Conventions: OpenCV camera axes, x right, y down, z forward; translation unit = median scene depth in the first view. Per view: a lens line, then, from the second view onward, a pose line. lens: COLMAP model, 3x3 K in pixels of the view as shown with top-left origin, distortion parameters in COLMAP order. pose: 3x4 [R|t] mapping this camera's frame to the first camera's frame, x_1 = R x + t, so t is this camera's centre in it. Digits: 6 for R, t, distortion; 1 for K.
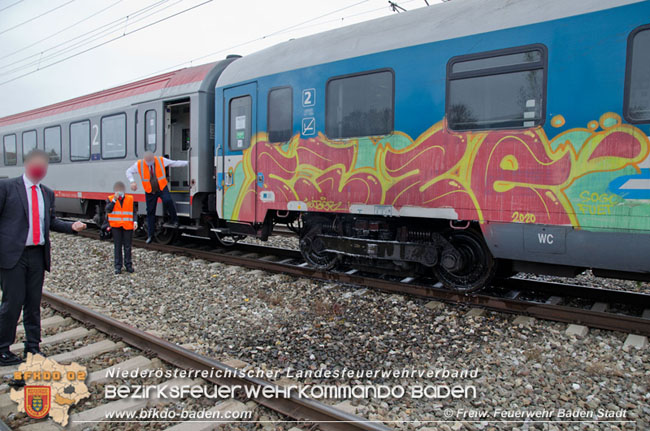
lens RADIAL K [[488.4, 0, 325.0], [0, 488.4, 215.5], [0, 0, 1]] dist [-0.117336, 0.093473]
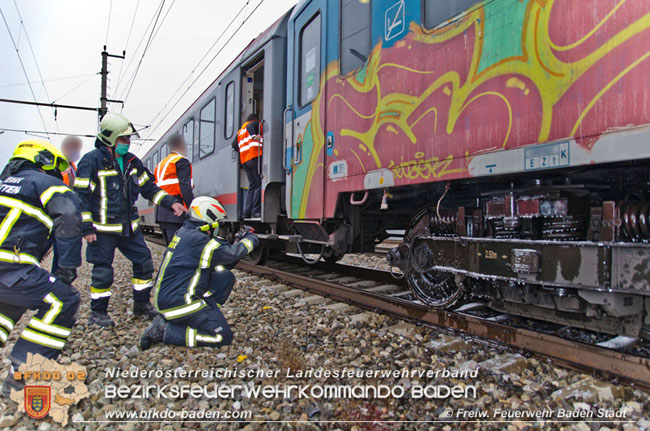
lens RADIAL K [[488.4, 0, 325.0], [0, 488.4, 215.5], [0, 0, 1]] dist [-0.117336, 0.093473]
pose [[0.924615, -0.005136, -0.380868, 0.091518], [-0.026295, 0.996663, -0.077273, 0.063465], [0.379994, 0.081463, 0.921395, 0.535401]]
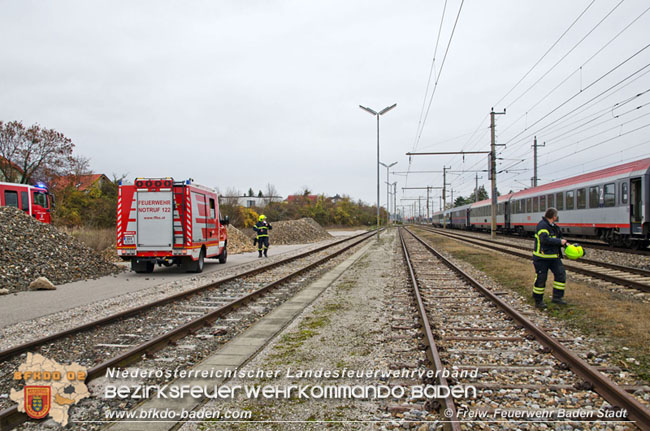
lens RADIAL K [[525.4, 0, 325.0], [0, 525.4, 215.5], [0, 0, 1]] dist [-0.000978, -0.001160]
pose [[0.544599, -0.018429, -0.838494, 1.285025], [-0.049192, 0.997336, -0.053870, 0.162280], [0.837253, 0.070585, 0.542241, -2.070867]]
